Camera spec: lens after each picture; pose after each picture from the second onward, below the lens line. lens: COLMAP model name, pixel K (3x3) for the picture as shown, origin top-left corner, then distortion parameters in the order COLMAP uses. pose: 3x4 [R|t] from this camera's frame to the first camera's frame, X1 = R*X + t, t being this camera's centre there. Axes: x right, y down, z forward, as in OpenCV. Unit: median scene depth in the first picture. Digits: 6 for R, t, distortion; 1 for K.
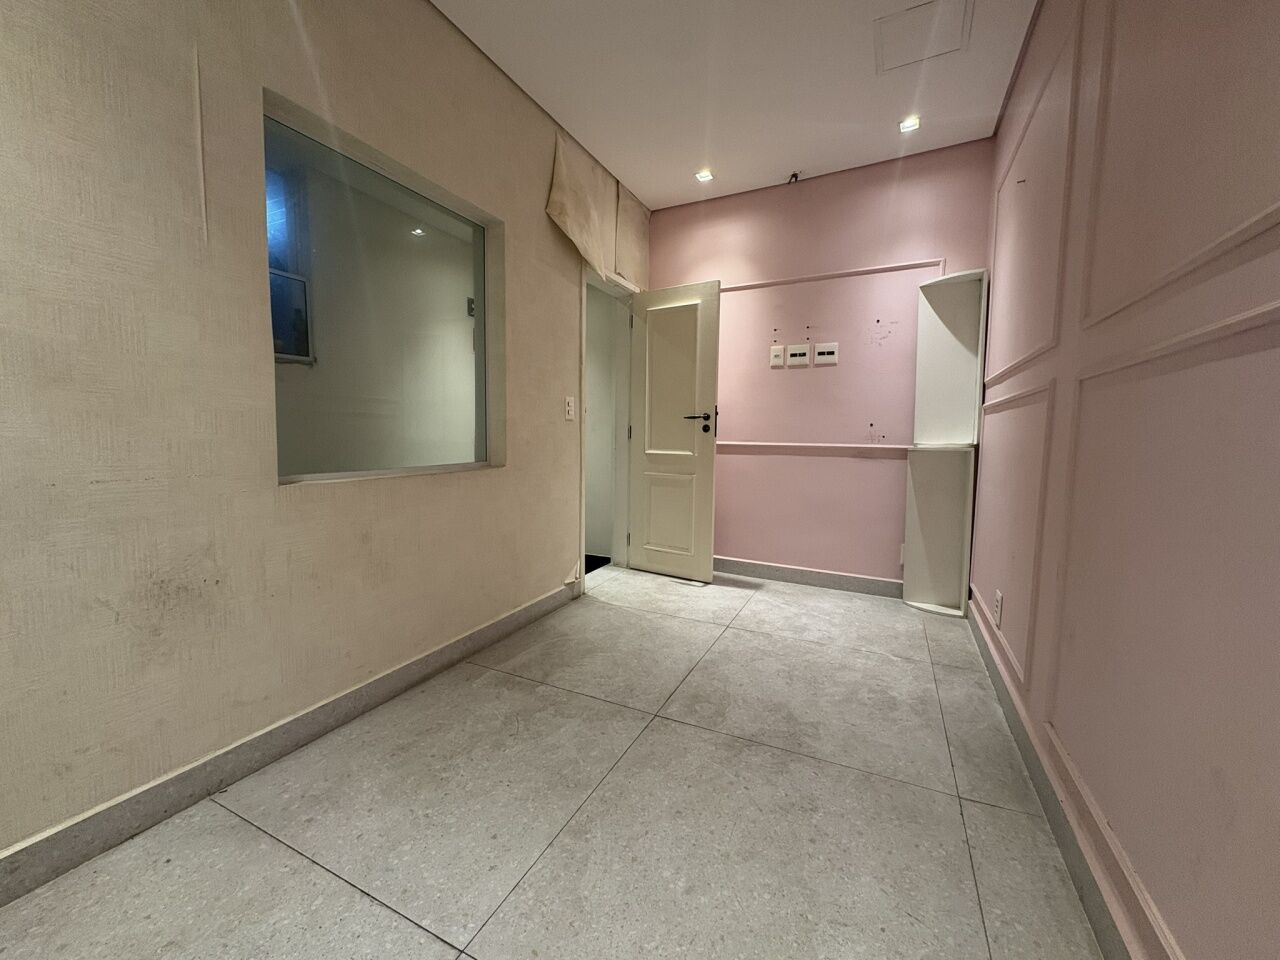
lens RADIAL K [[511.0, 0, 638.2], [0, 511.0, 477.1], [0, 0, 1]] dist [-0.000123, 0.000237]
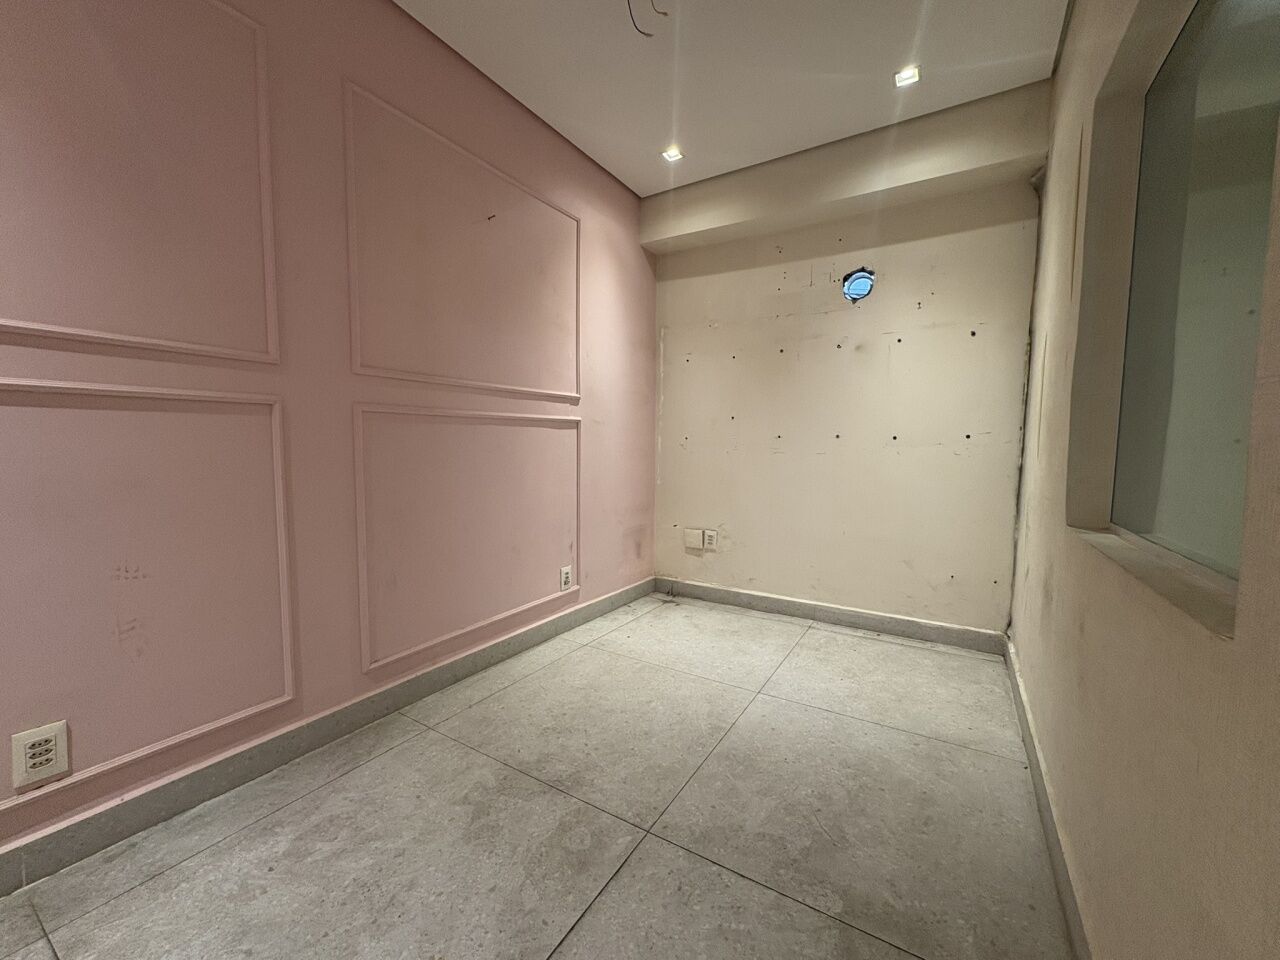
lens RADIAL K [[511.0, 0, 638.2], [0, 511.0, 477.7], [0, 0, 1]] dist [-0.000123, 0.000237]
pose [[-0.994807, -0.029745, 0.097339, -0.006381], [-0.014193, 0.987540, 0.156727, -0.122900], [-0.100789, 0.154531, -0.982834, 1.188339]]
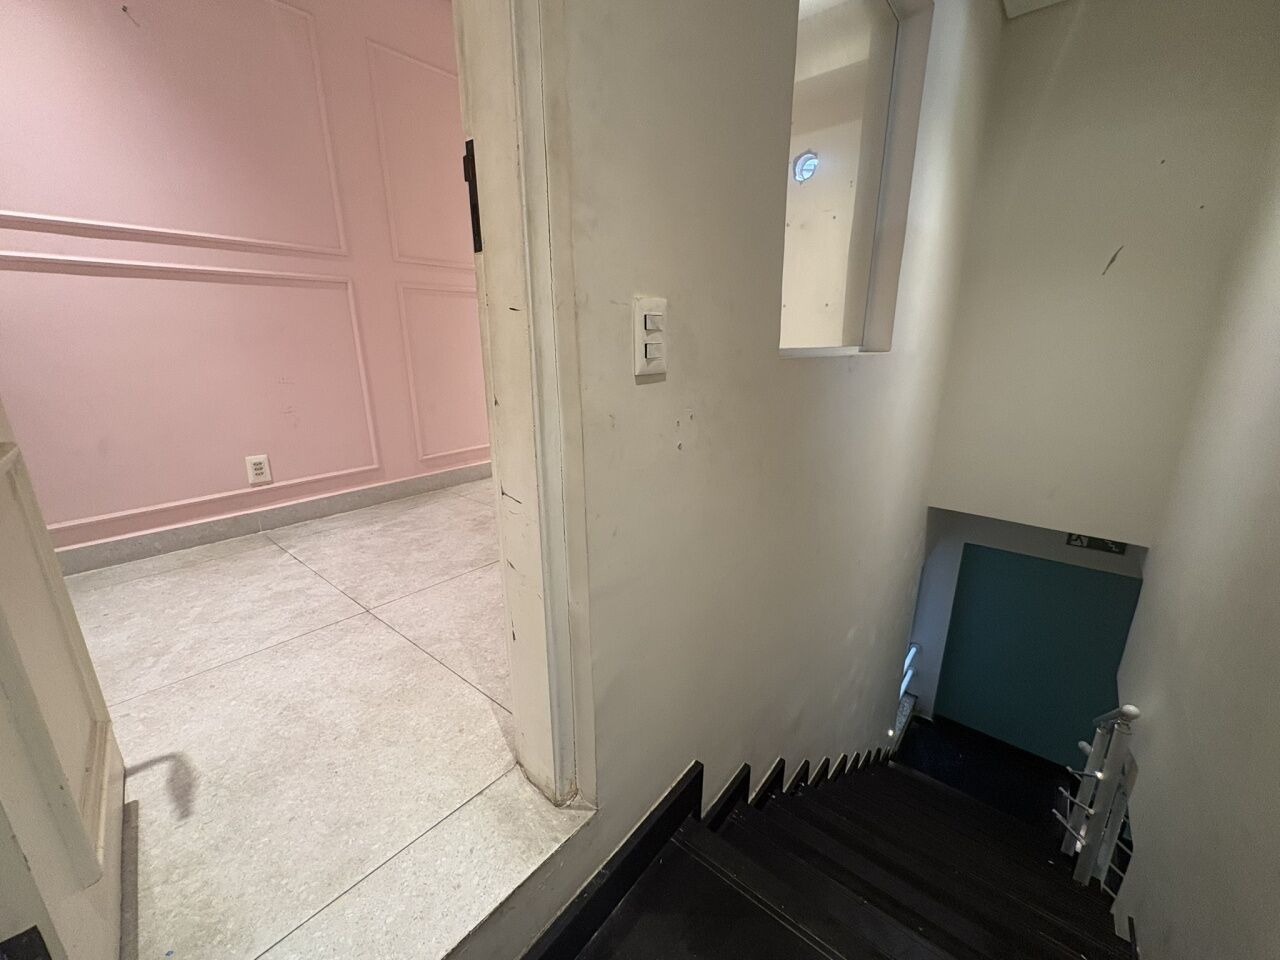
lens RADIAL K [[511.0, 0, 636.9], [0, 511.0, 477.7], [0, 0, 1]] dist [-0.000123, 0.000237]
pose [[-0.970699, -0.070836, 0.229622, -0.302917], [0.013483, 0.938005, 0.346359, -0.088159], [-0.239922, 0.339306, -0.909565, 1.505421]]
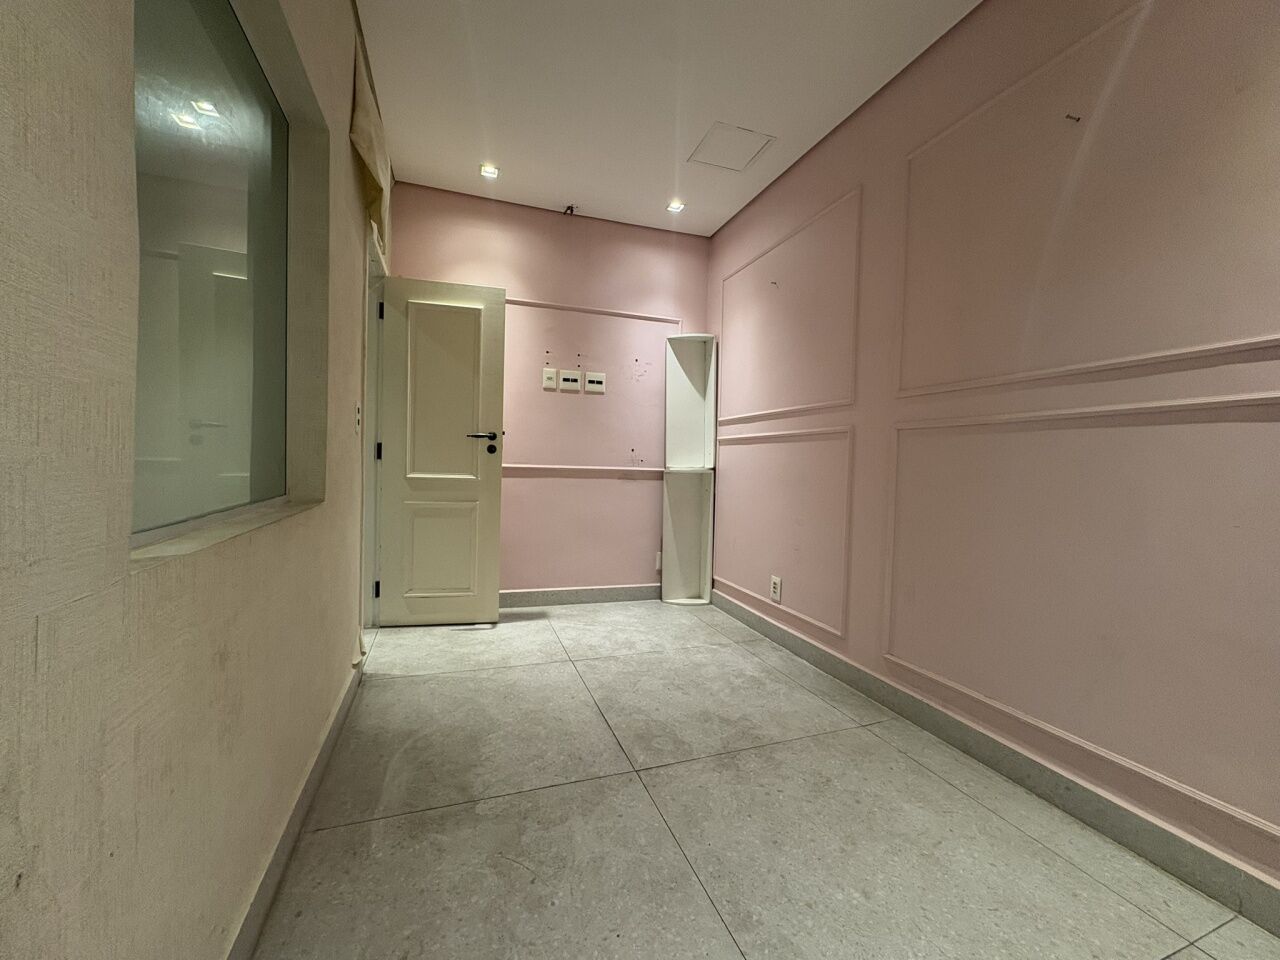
lens RADIAL K [[511.0, 0, 640.9], [0, 511.0, 477.3], [0, 0, 1]] dist [-0.000123, 0.000237]
pose [[0.691870, -0.012405, 0.721916, -0.427272], [0.041118, 0.998907, -0.022242, -0.019737], [-0.720850, 0.045072, 0.691624, 0.250869]]
